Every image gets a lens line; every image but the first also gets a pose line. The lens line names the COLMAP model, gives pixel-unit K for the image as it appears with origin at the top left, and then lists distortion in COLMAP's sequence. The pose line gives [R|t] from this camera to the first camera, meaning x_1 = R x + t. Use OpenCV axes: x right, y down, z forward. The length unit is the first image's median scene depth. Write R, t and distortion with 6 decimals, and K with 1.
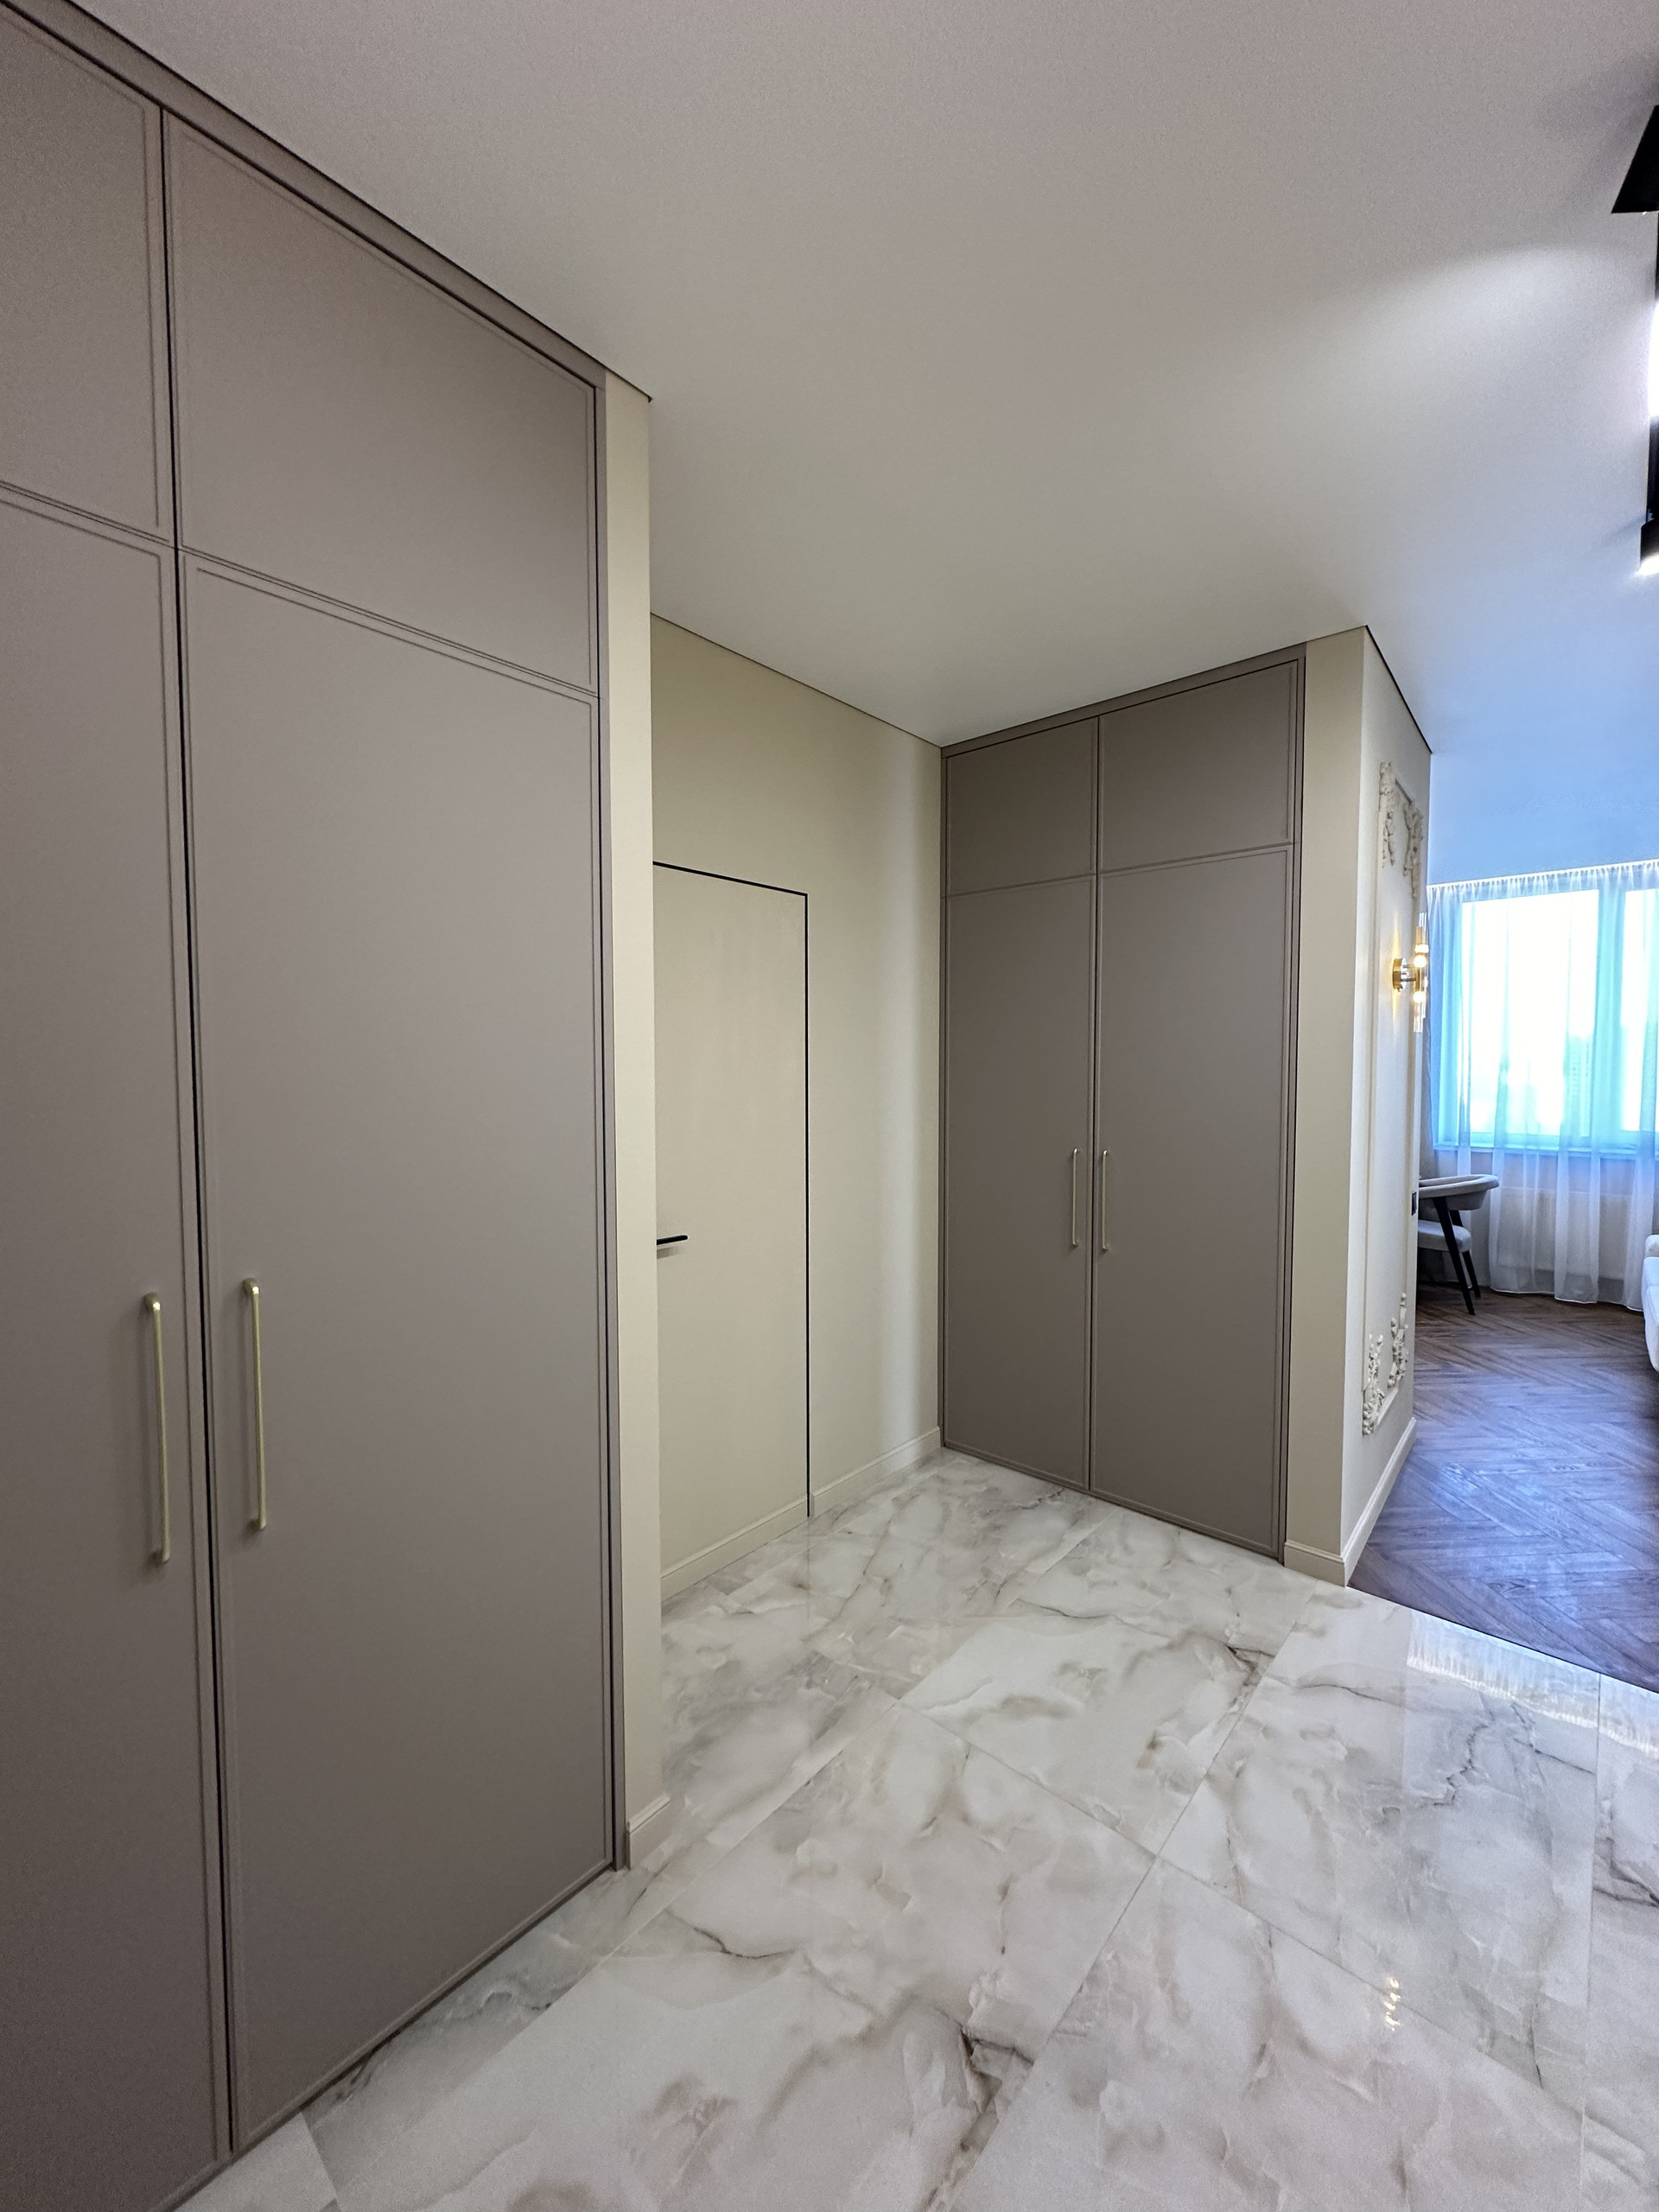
lens RADIAL K [[879.6, 0, 828.9], [0, 879.6, 1106.0], [0, 0, 1]] dist [-0.001525, 0.000556]
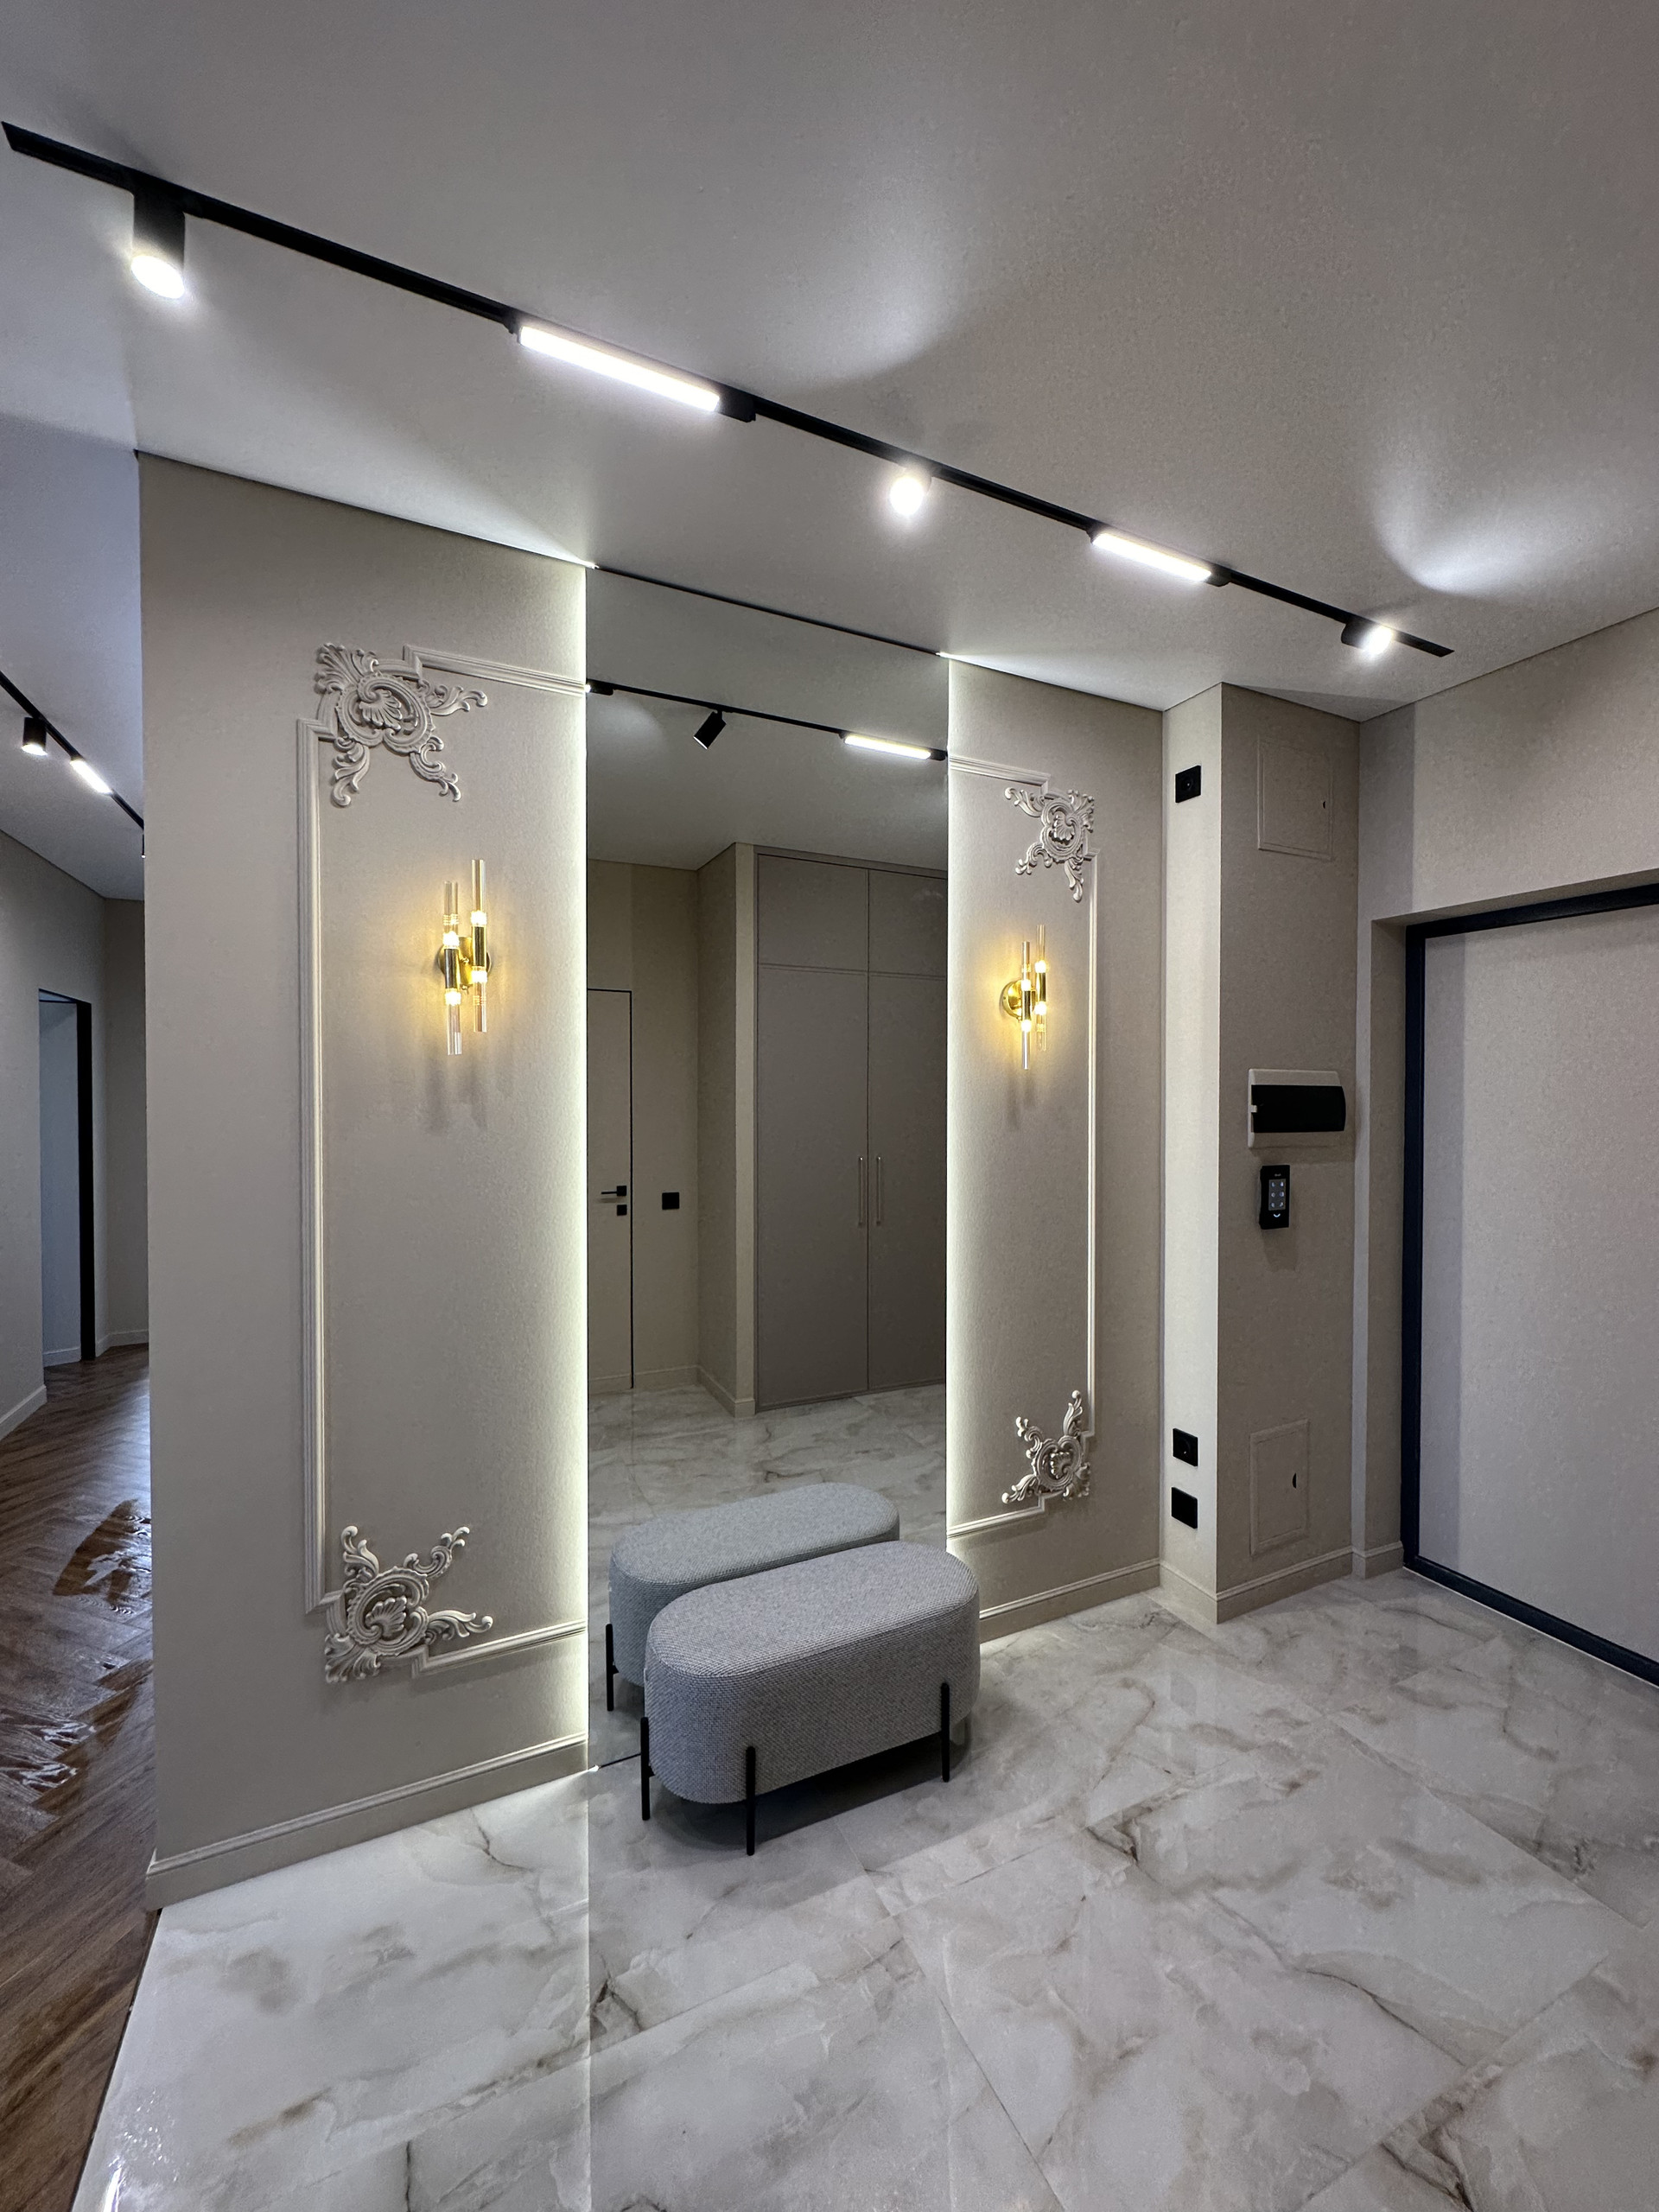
lens RADIAL K [[879.6, 0, 829.0], [0, 879.6, 1103.7], [0, 0, 1]] dist [-0.001525, 0.000556]
pose [[-0.925320, -0.004051, 0.379164, 0.249583], [0.017871, 0.998366, 0.054280, -0.068899], [-0.378765, 0.057002, -0.923736, 1.188551]]
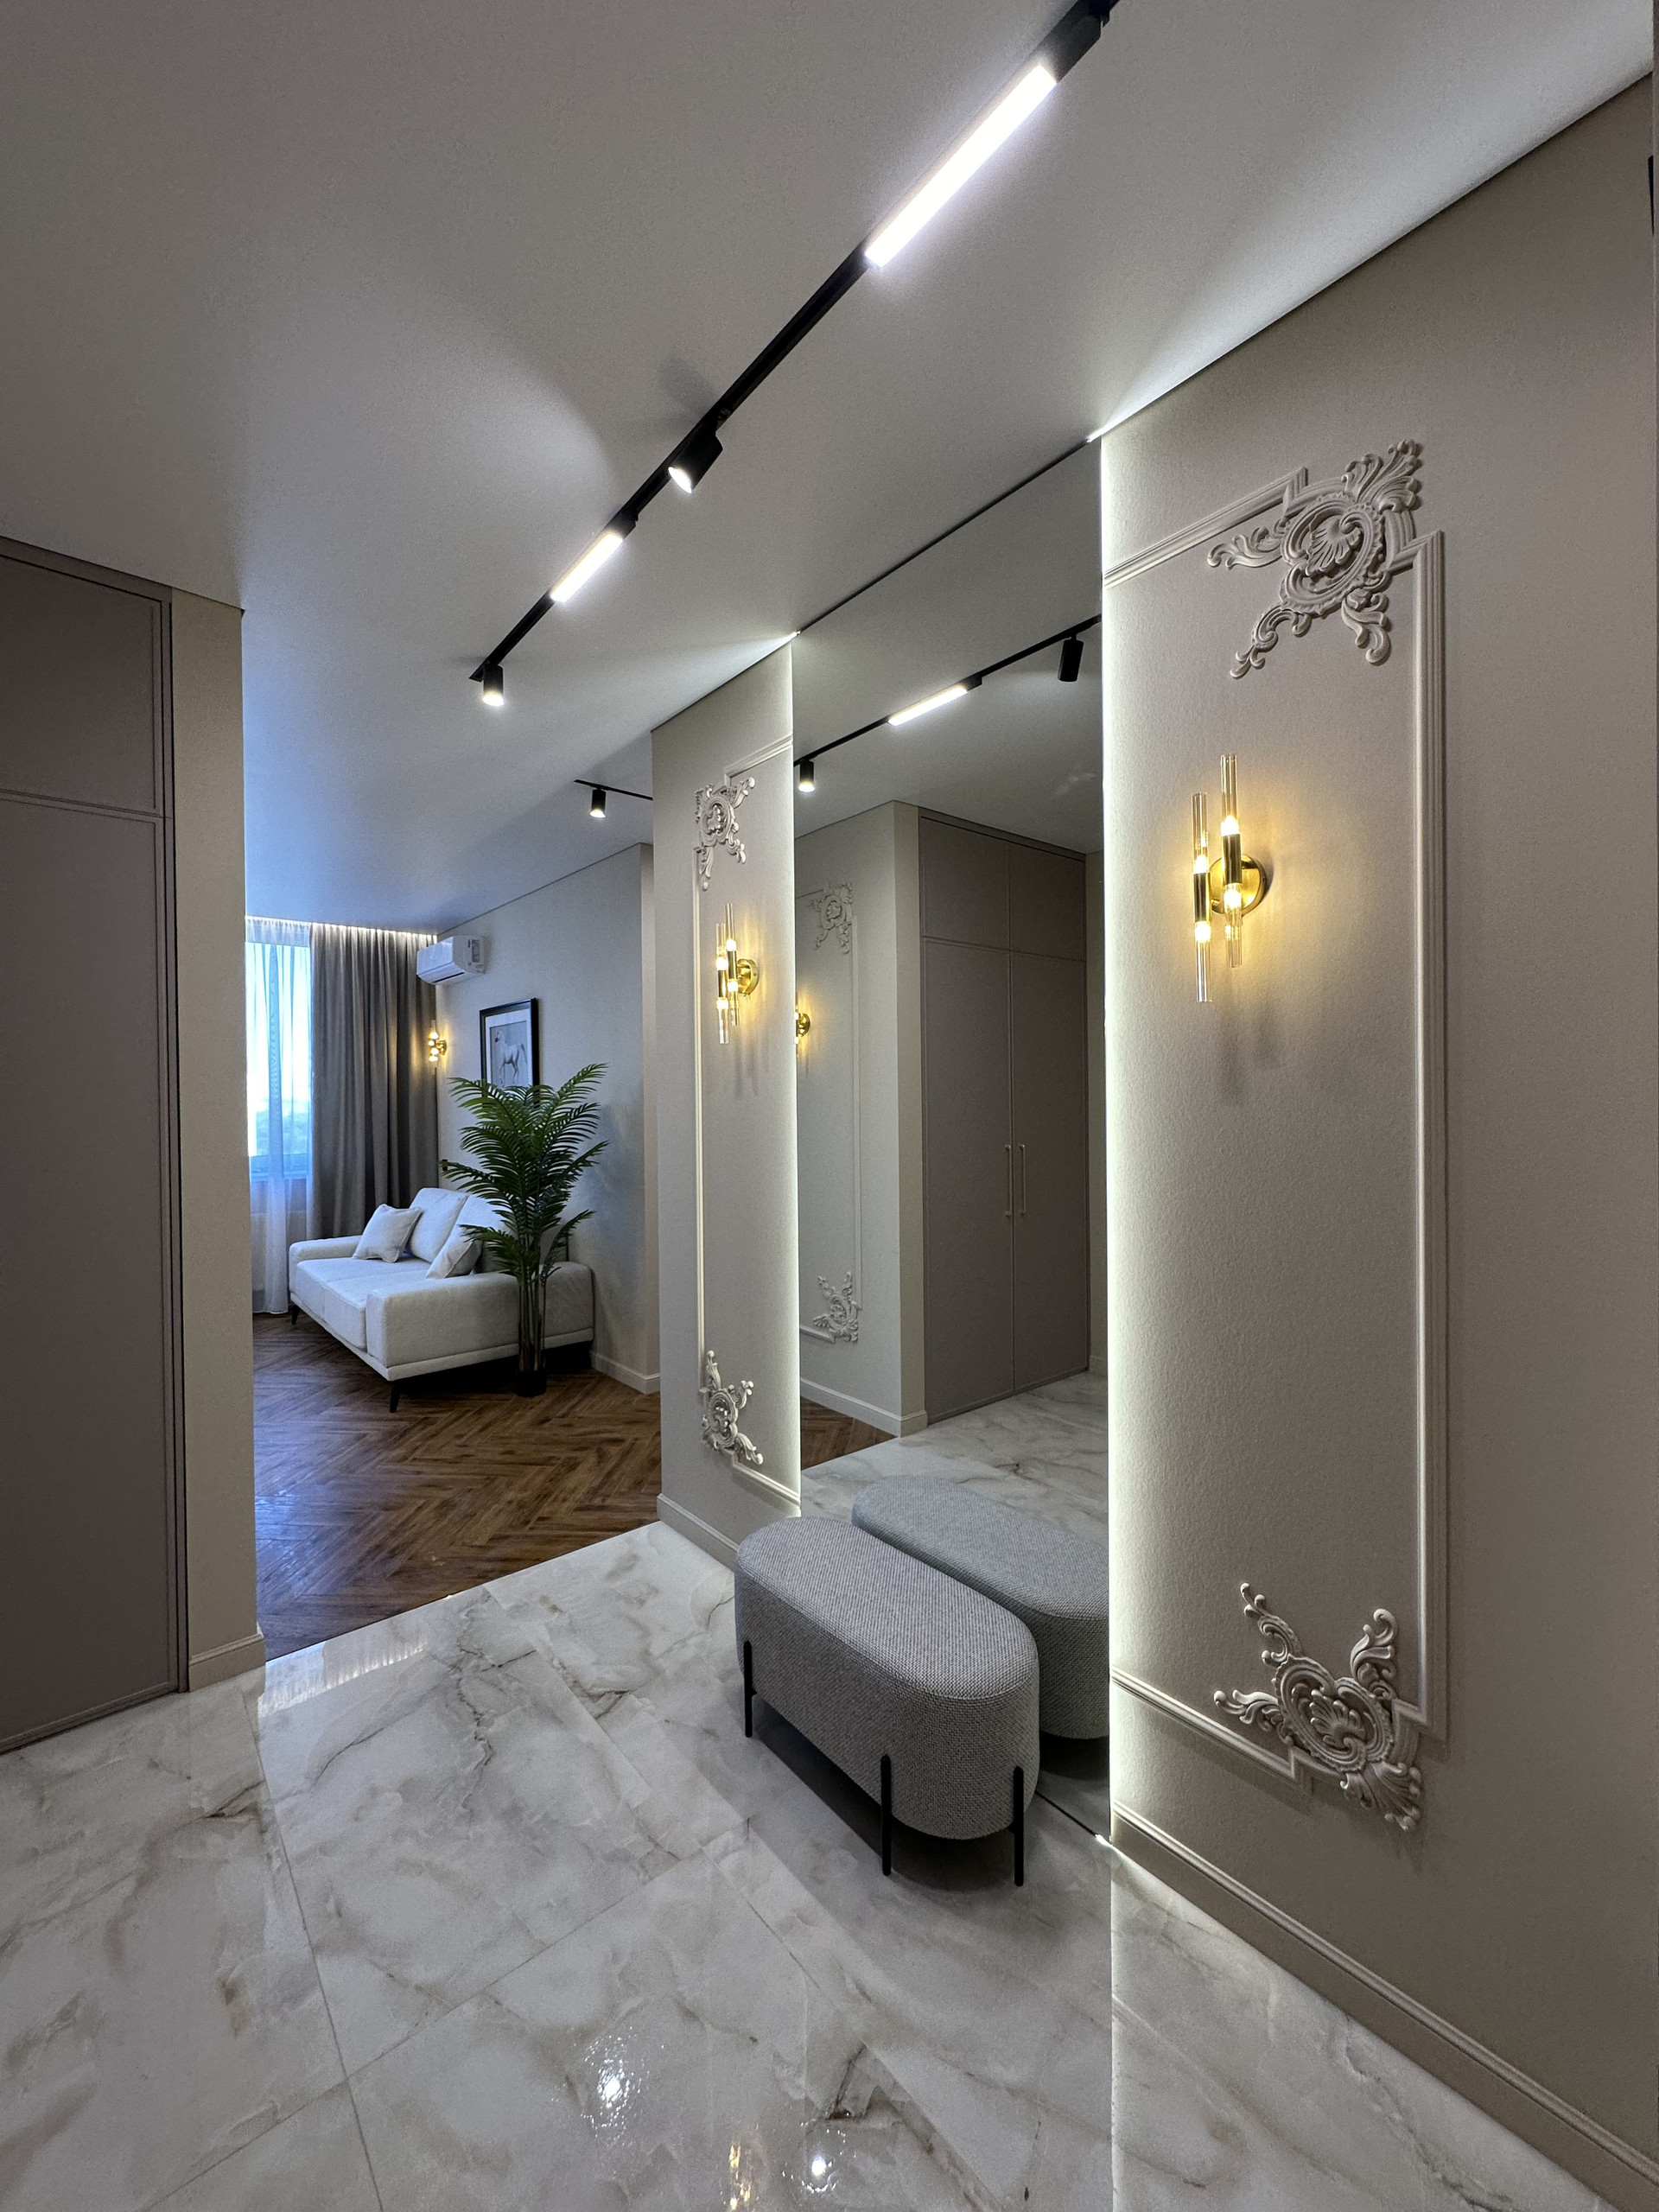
lens RADIAL K [[879.6, 0, 828.7], [0, 879.6, 1106.1], [0, 0, 1]] dist [-0.001525, 0.000556]
pose [[0.132026, -0.007813, 0.991216, -0.243957], [0.055606, 0.998453, 0.000464, 0.011327], [-0.989685, 0.055057, 0.132256, 0.310355]]
